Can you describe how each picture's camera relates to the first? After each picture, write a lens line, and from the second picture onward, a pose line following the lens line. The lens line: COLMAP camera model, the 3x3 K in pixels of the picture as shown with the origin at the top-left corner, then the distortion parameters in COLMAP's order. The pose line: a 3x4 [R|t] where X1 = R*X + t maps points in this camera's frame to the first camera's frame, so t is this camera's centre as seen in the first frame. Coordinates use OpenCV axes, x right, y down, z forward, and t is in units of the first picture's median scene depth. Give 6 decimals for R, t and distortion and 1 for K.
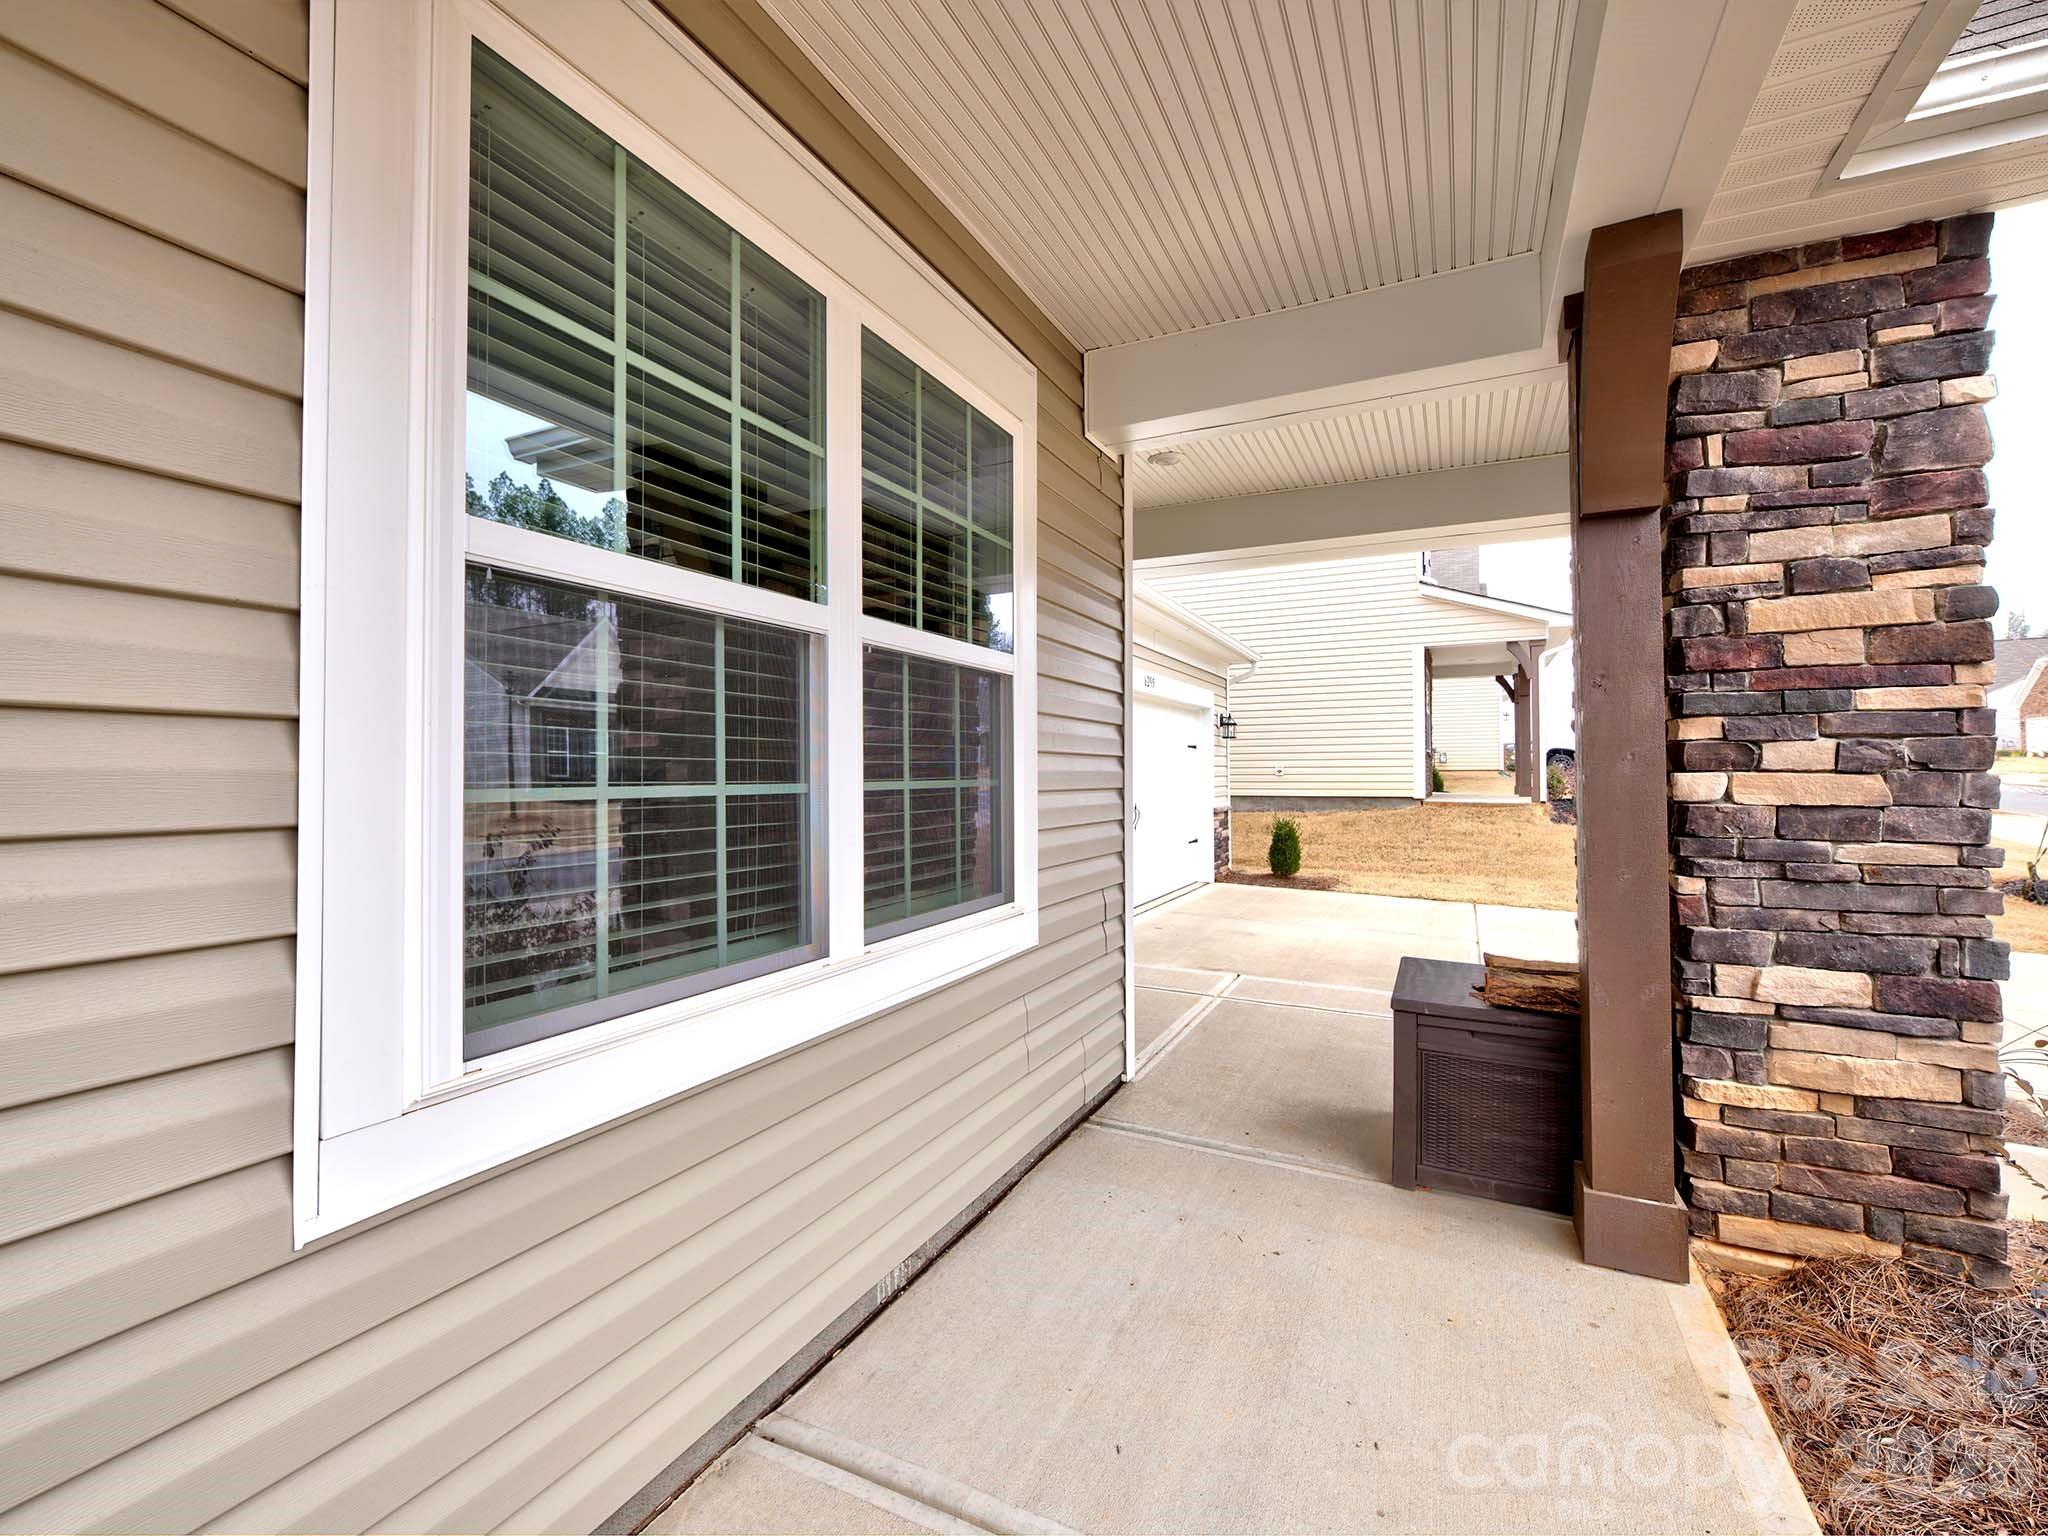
lens RADIAL K [[892.5, 0, 1013.9], [0, 892.5, 757.5], [0, 0, 1]] dist [0.004549, -0.003121]
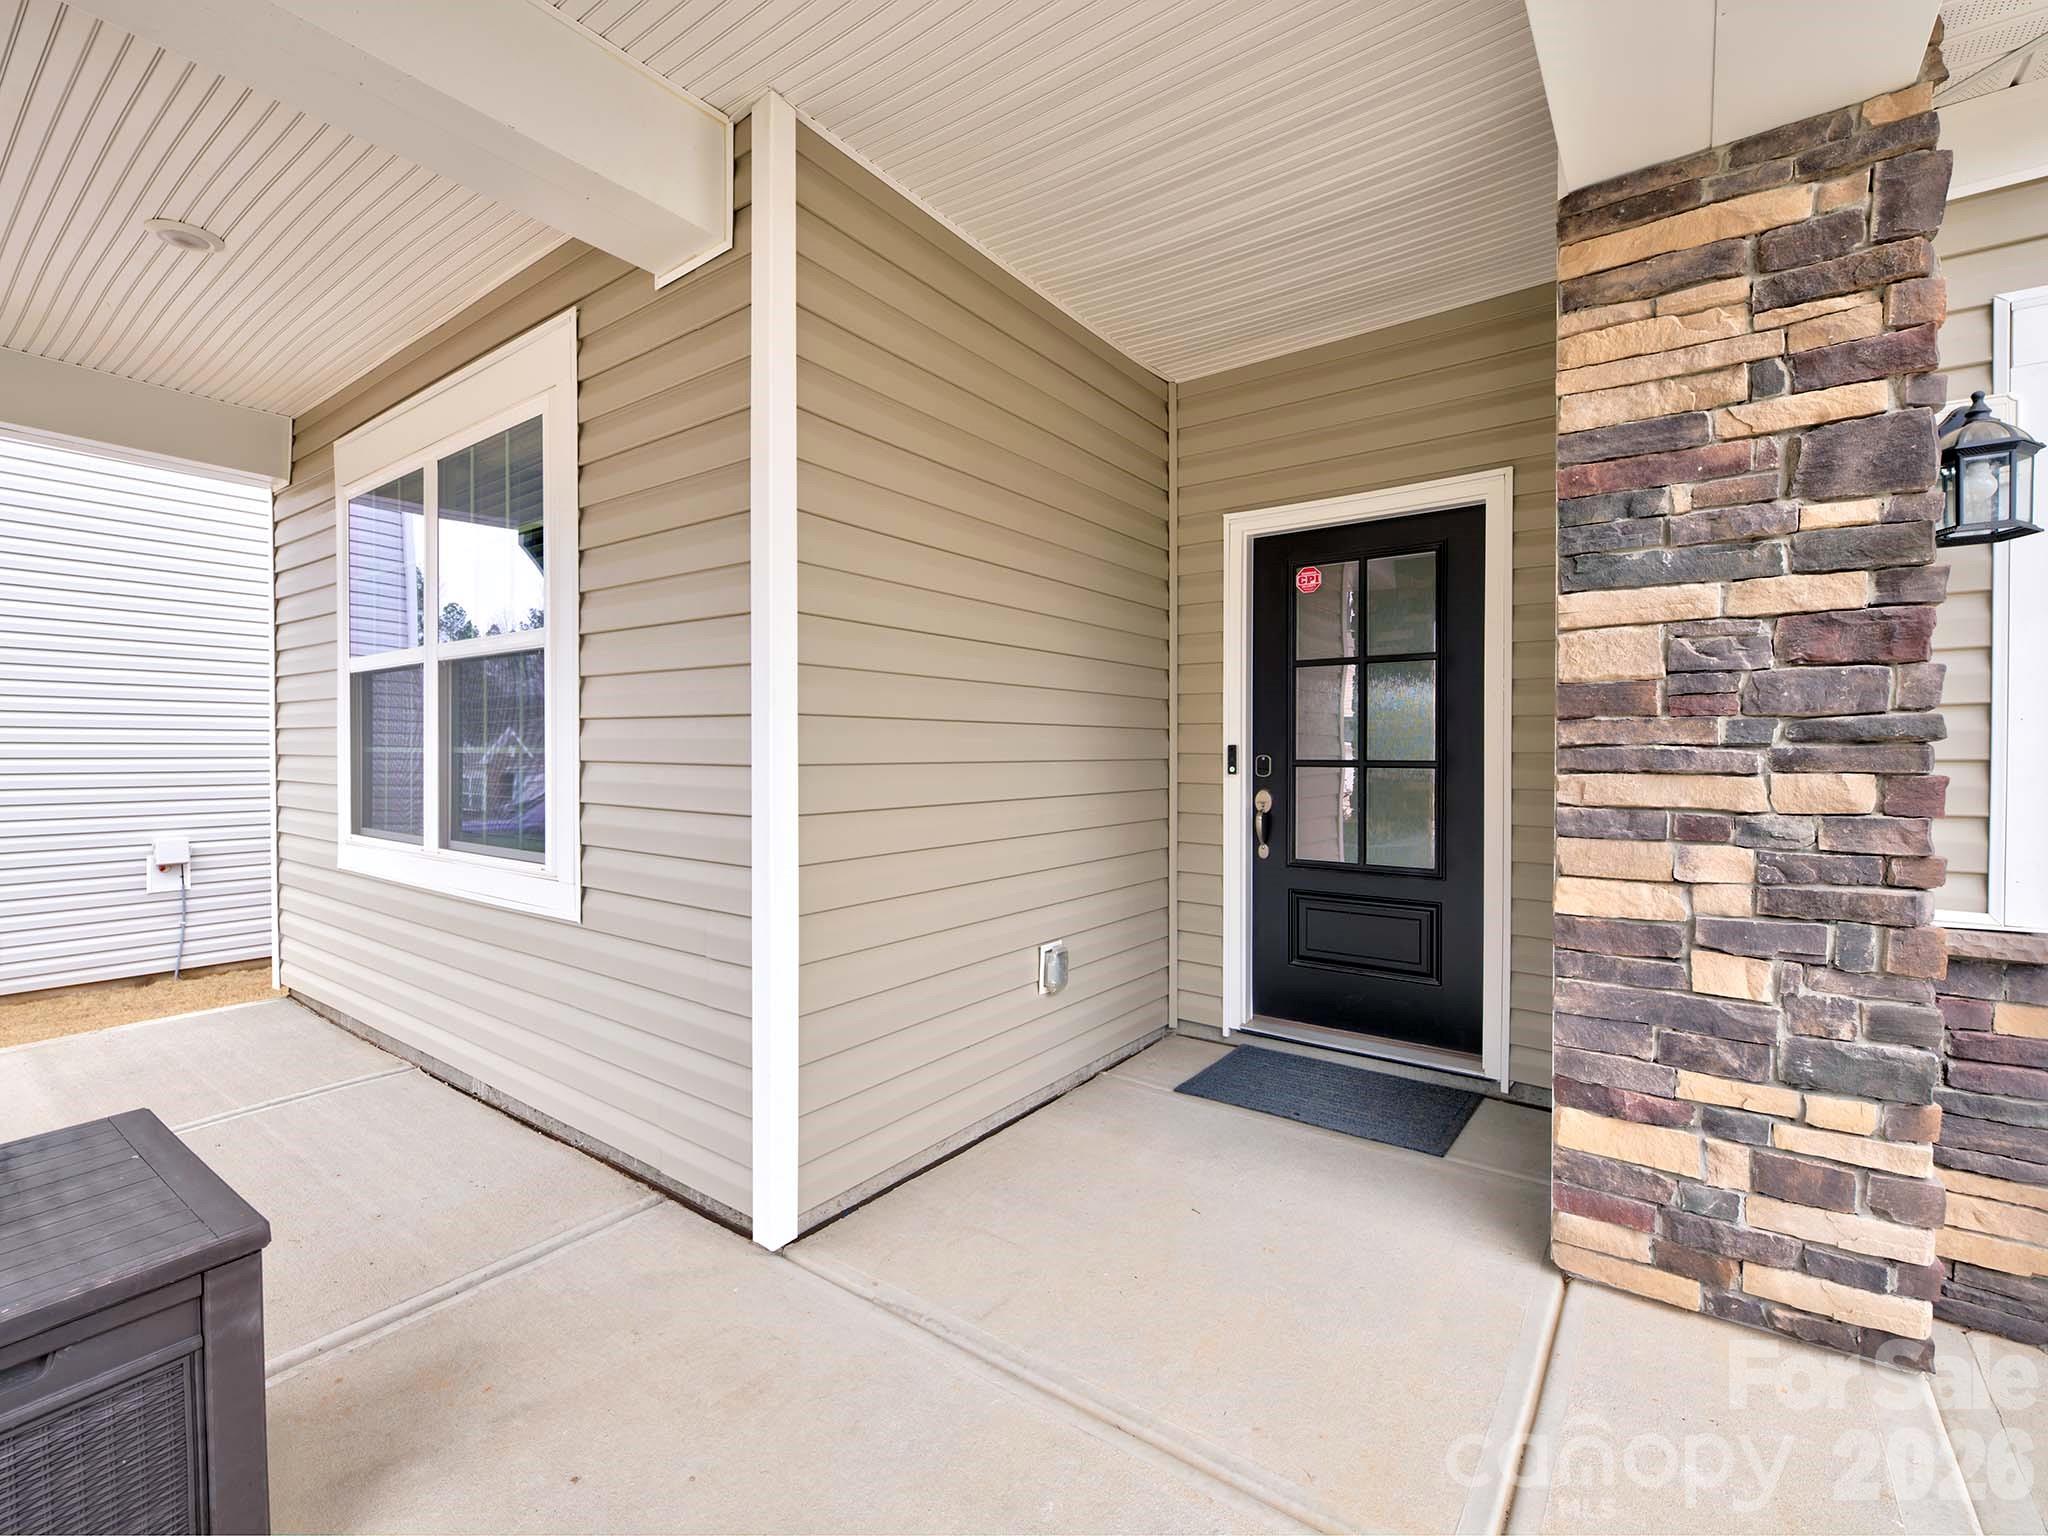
lens RADIAL K [[892.5, 0, 1016.1], [0, 892.5, 765.8], [0, 0, 1]] dist [0.004549, -0.003121]
pose [[-0.167684, 0.020230, -0.985633, 0.951247], [0.015453, 0.999721, 0.017890, 0.036192], [0.985720, -0.012231, -0.167950, 1.750869]]
